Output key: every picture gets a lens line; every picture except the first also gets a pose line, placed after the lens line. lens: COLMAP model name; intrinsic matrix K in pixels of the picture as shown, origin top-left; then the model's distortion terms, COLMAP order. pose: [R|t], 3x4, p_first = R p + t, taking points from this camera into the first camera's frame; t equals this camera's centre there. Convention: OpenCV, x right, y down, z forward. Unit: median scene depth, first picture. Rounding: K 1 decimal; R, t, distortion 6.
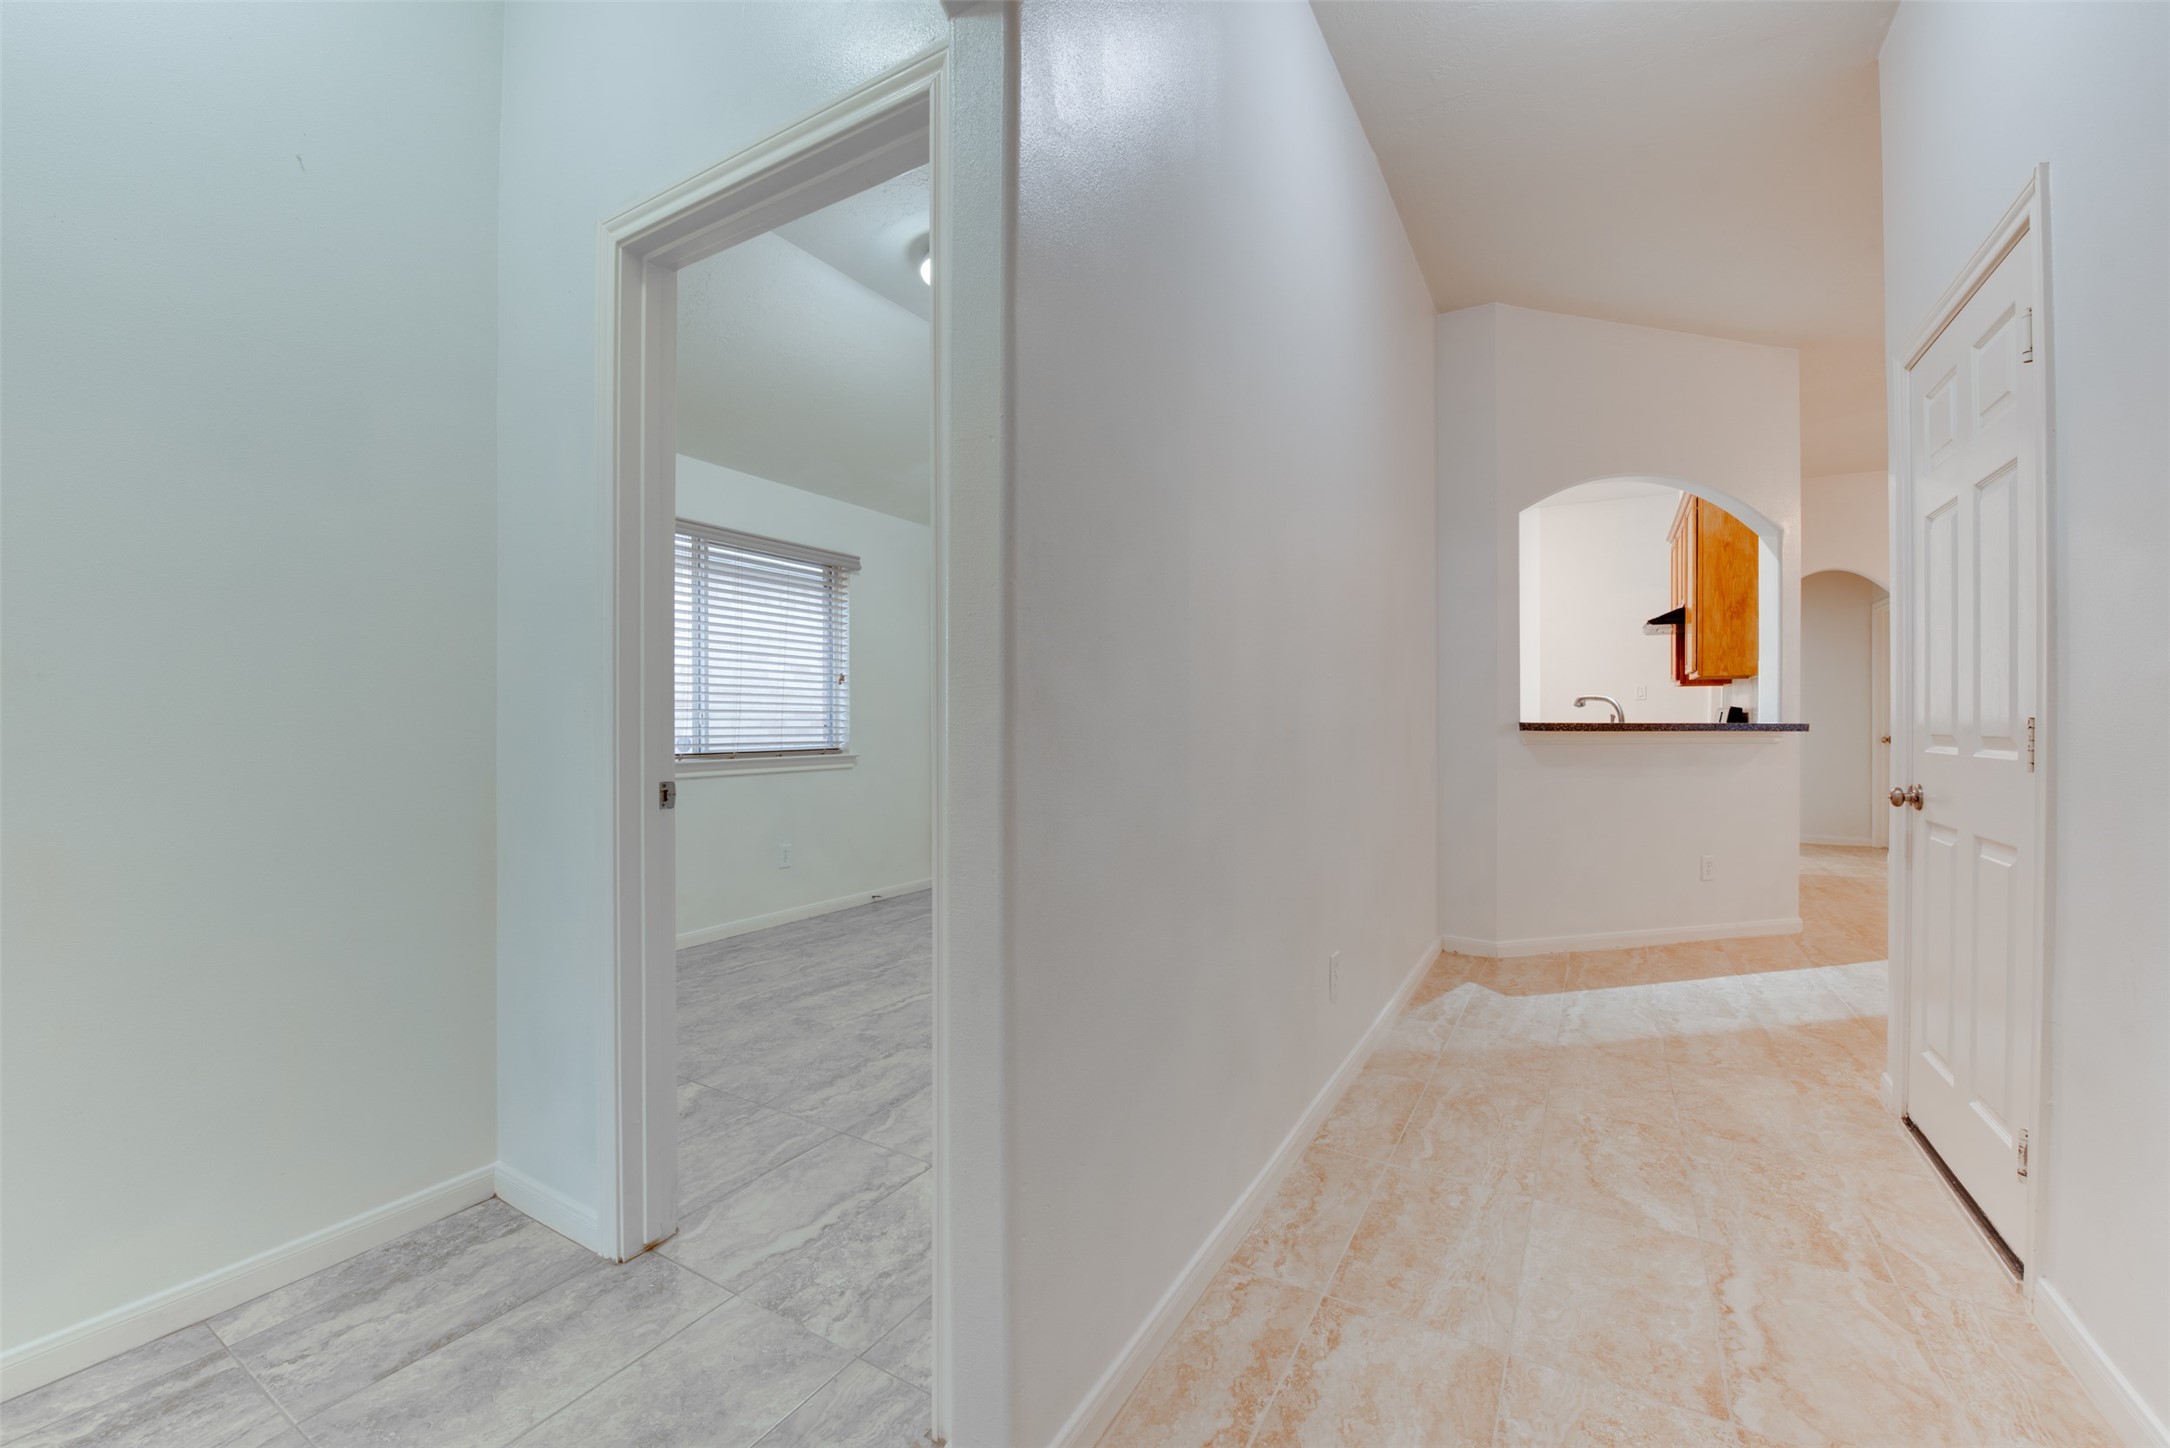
lens RADIAL K [[876.7, 0, 1096.3], [0, 876.7, 730.8], [0, 0, 1]] dist [-0.017510, -0.001021]
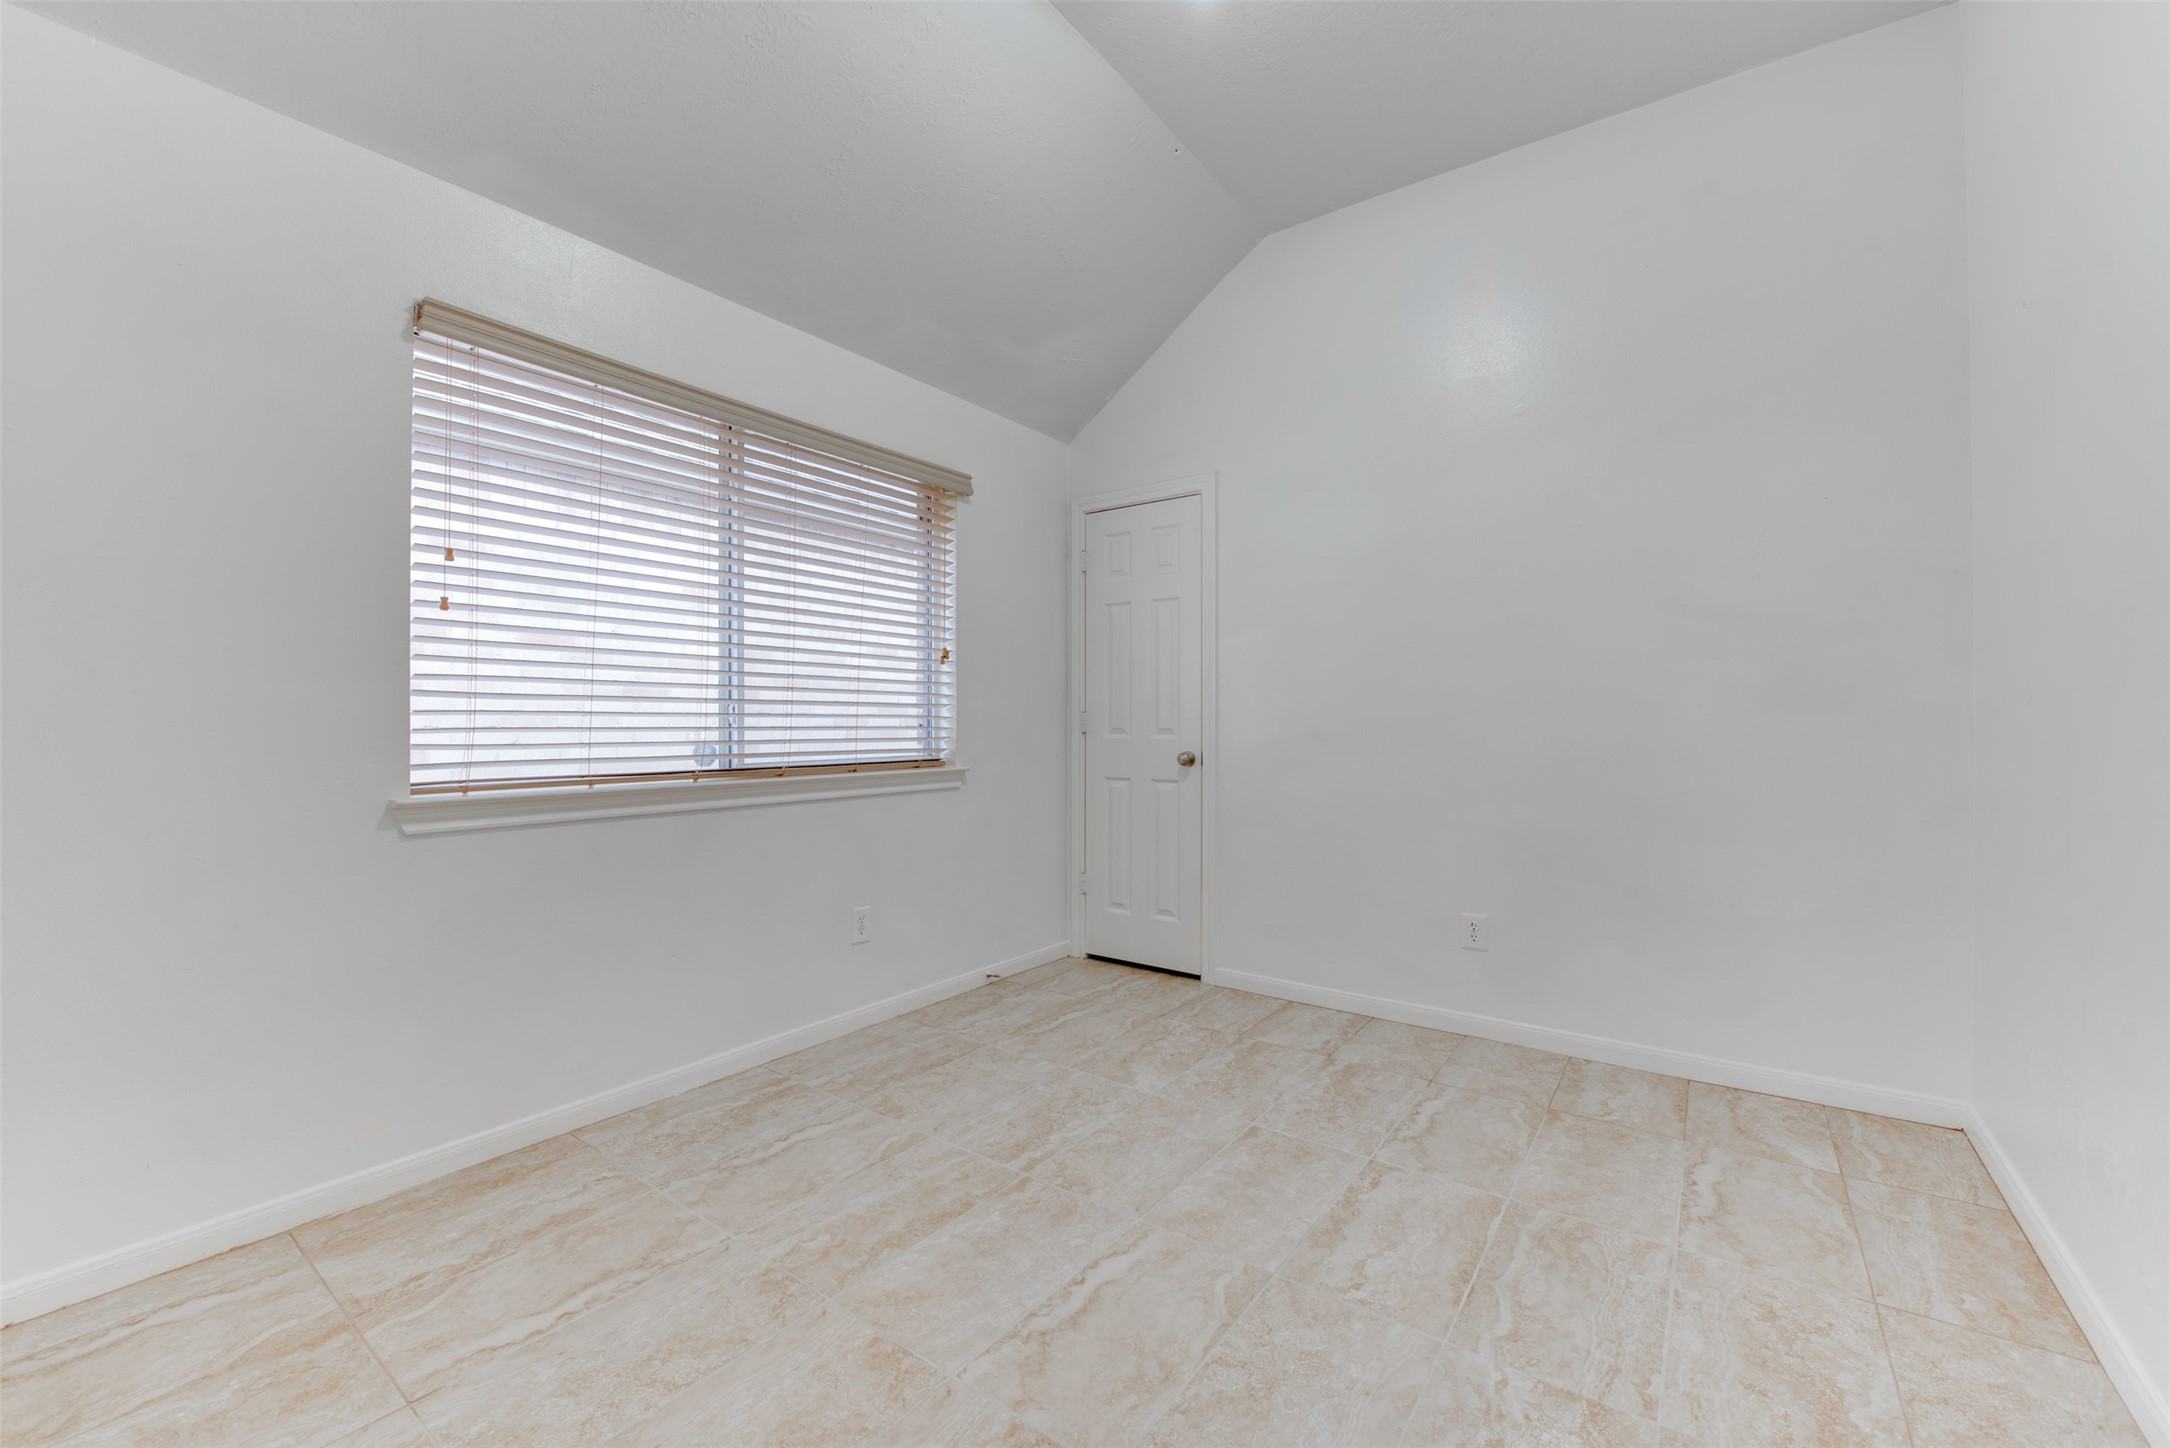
lens RADIAL K [[876.7, 0, 1081.1], [0, 876.7, 717.2], [0, 0, 1]] dist [-0.017510, -0.001021]
pose [[0.994146, -0.001395, -0.108035, -0.117271], [-0.000414, 0.999860, -0.016719, -0.000931], [0.108043, 0.016666, 0.994007, 0.352400]]
